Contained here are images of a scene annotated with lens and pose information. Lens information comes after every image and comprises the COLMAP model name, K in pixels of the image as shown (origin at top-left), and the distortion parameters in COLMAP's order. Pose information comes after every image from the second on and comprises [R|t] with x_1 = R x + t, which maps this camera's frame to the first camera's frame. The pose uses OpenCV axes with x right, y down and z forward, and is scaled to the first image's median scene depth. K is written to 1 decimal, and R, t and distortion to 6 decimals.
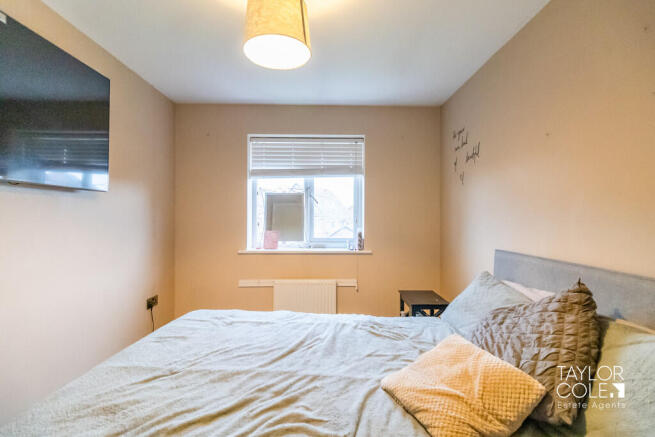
lens RADIAL K [[283.1, 0, 327.5], [0, 283.1, 218.5], [0, 0, 1]] dist [-0.001122, -0.000310]
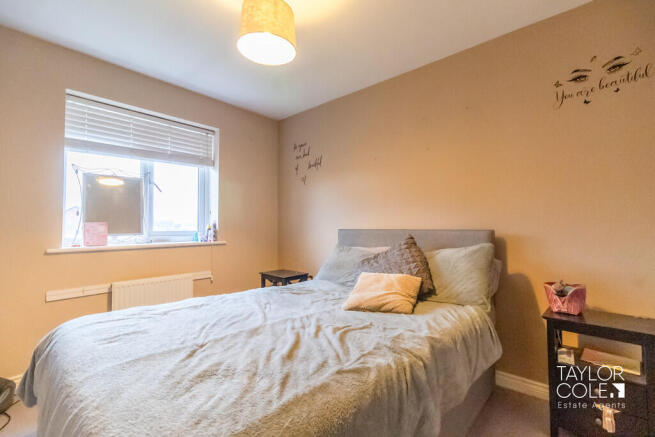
lens RADIAL K [[283.1, 0, 327.5], [0, 283.1, 218.5], [0, 0, 1]] dist [-0.001122, -0.000310]
pose [[0.678227, 0.013647, 0.734726, -0.355974], [0.002864, 0.999771, -0.021213, 0.054441], [-0.734847, 0.016491, 0.678032, 0.019313]]
